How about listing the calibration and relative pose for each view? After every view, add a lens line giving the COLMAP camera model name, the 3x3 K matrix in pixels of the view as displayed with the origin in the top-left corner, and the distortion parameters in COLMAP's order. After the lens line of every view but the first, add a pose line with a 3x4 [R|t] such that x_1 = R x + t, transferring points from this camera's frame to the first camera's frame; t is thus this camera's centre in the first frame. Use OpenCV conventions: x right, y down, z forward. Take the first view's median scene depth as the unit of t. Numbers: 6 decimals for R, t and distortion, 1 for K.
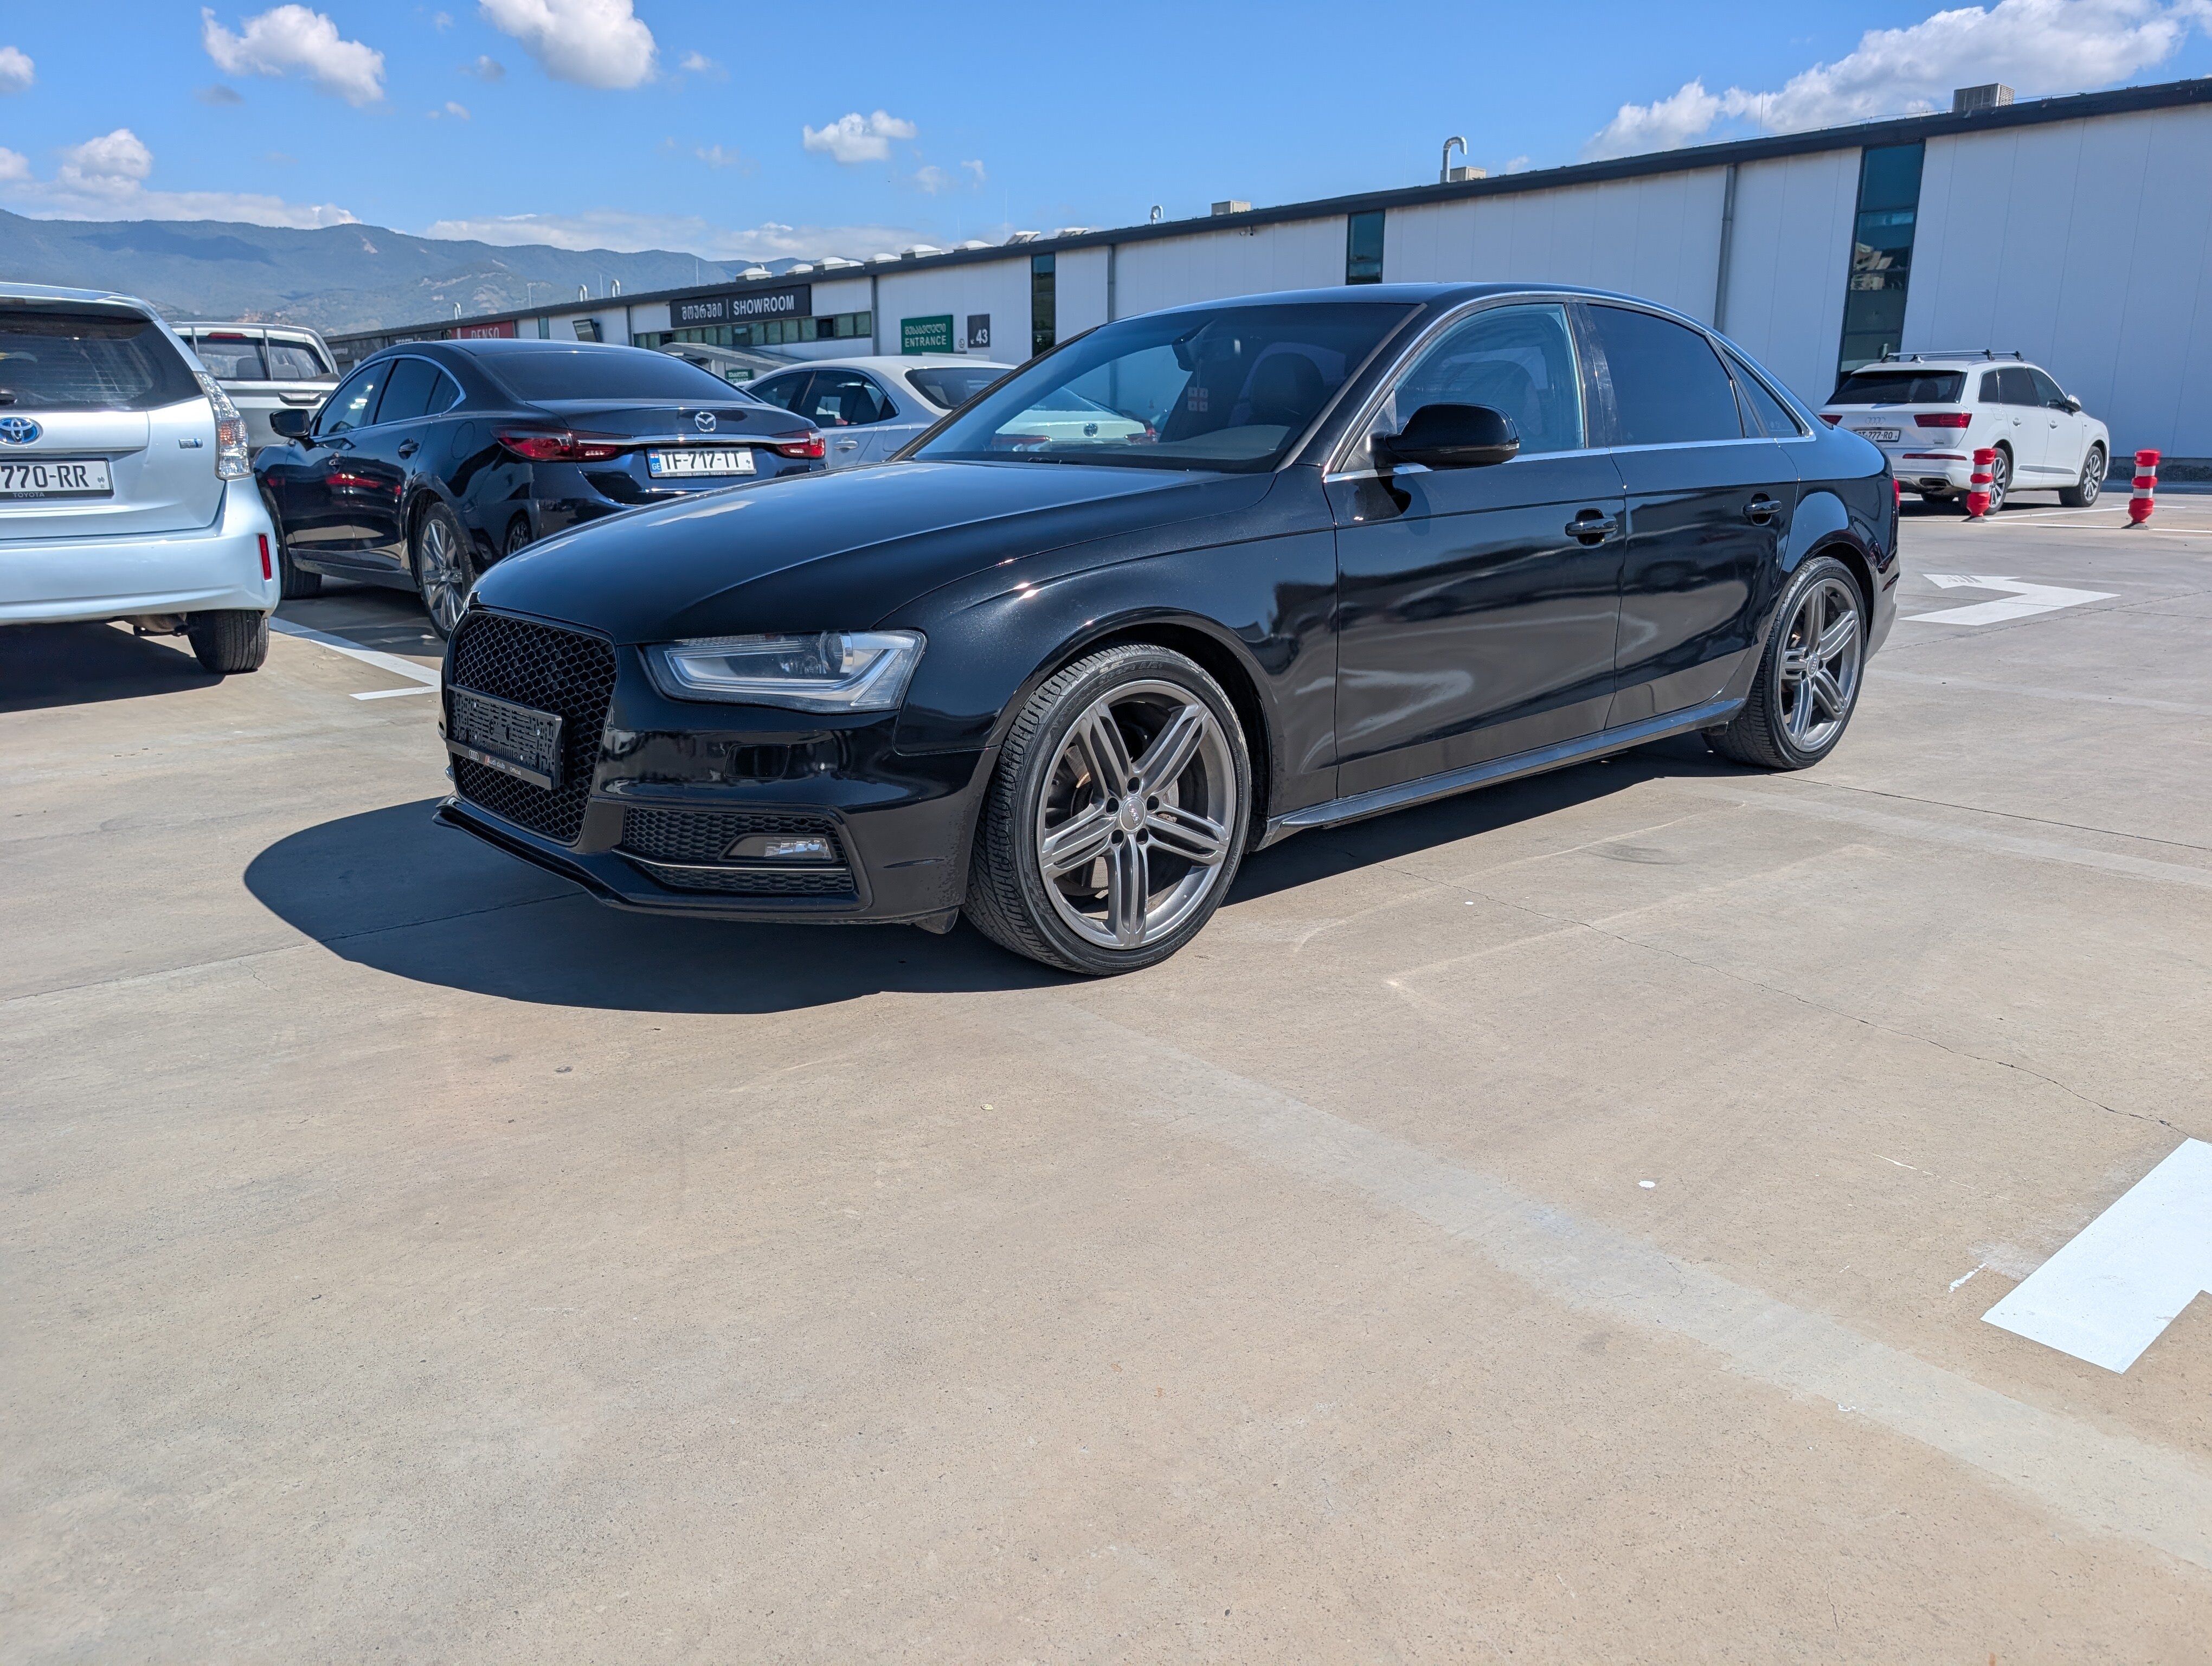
lens RADIAL K [[1627.6, 0, 1106.0], [0, 1627.6, 833.0], [0, 0, 1]] dist [0.010719, 0.001260]
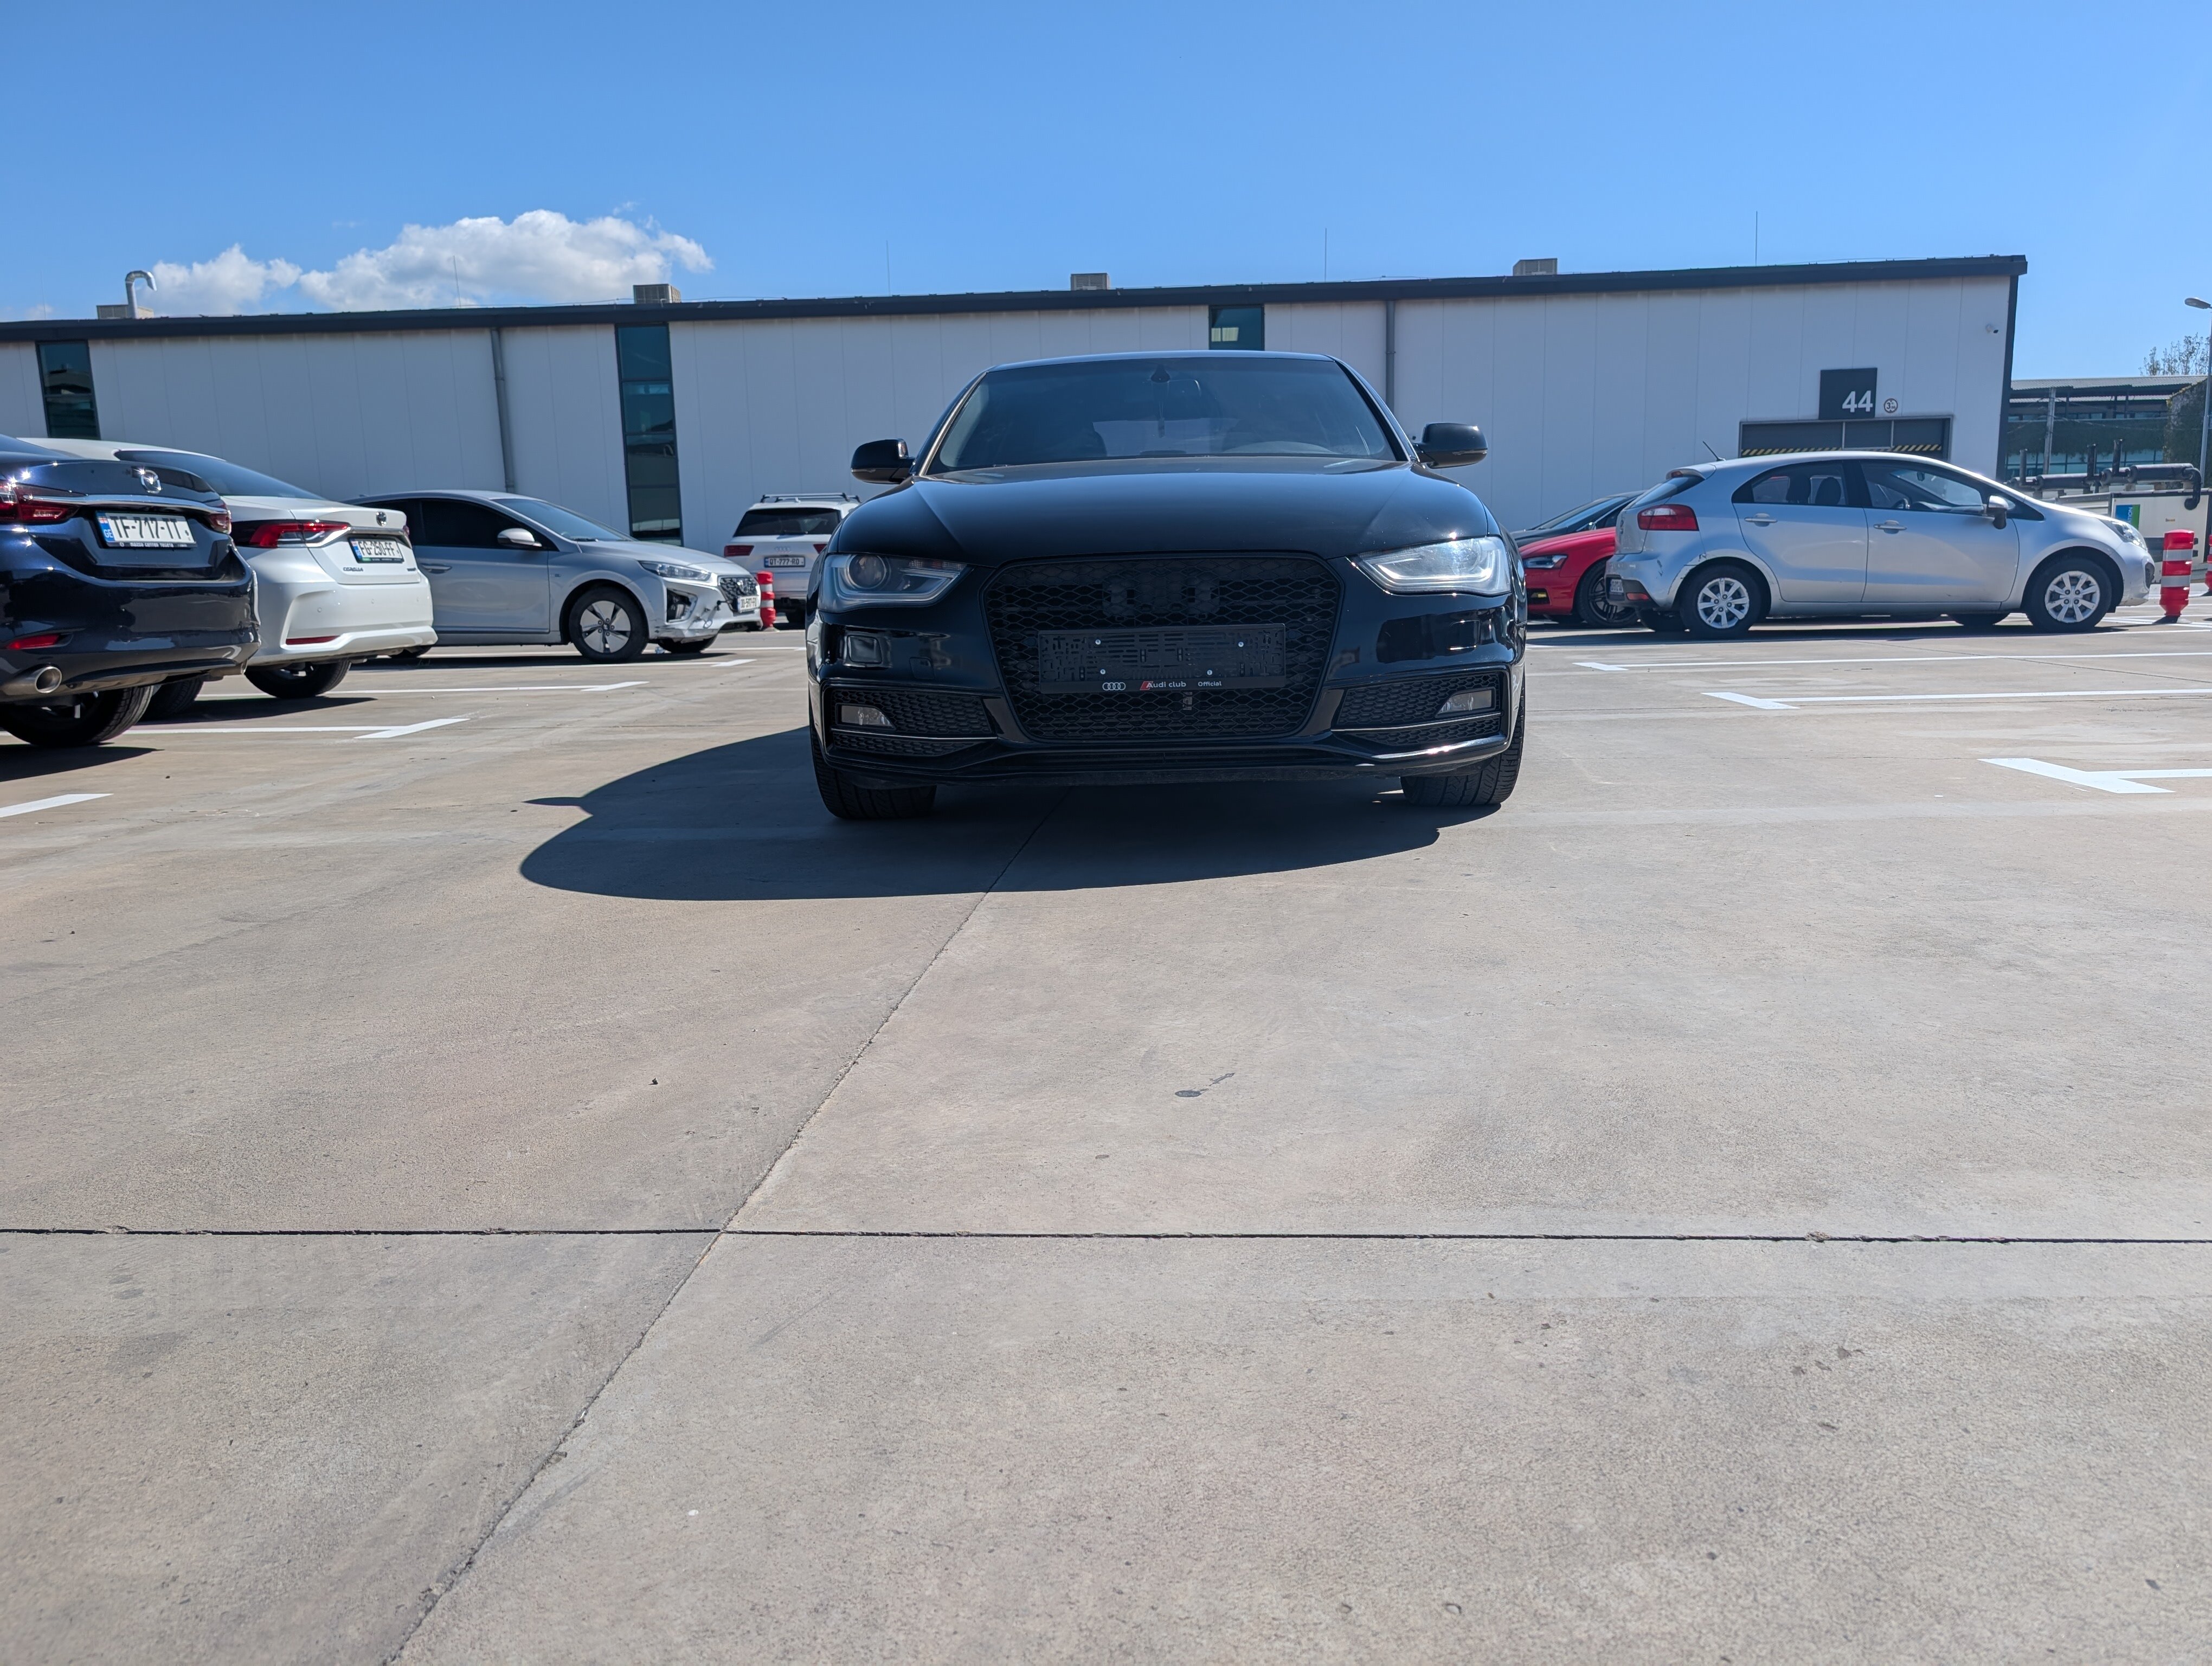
lens RADIAL K [[1627.6, 0, 1106.0], [0, 1627.6, 833.0], [0, 0, 1]] dist [0.010719, 0.001260]
pose [[0.703970, -0.123771, 0.699362, -0.467982], [0.191664, 0.981271, -0.019264, 0.029299], [-0.683879, 0.147604, 0.714508, 0.092789]]
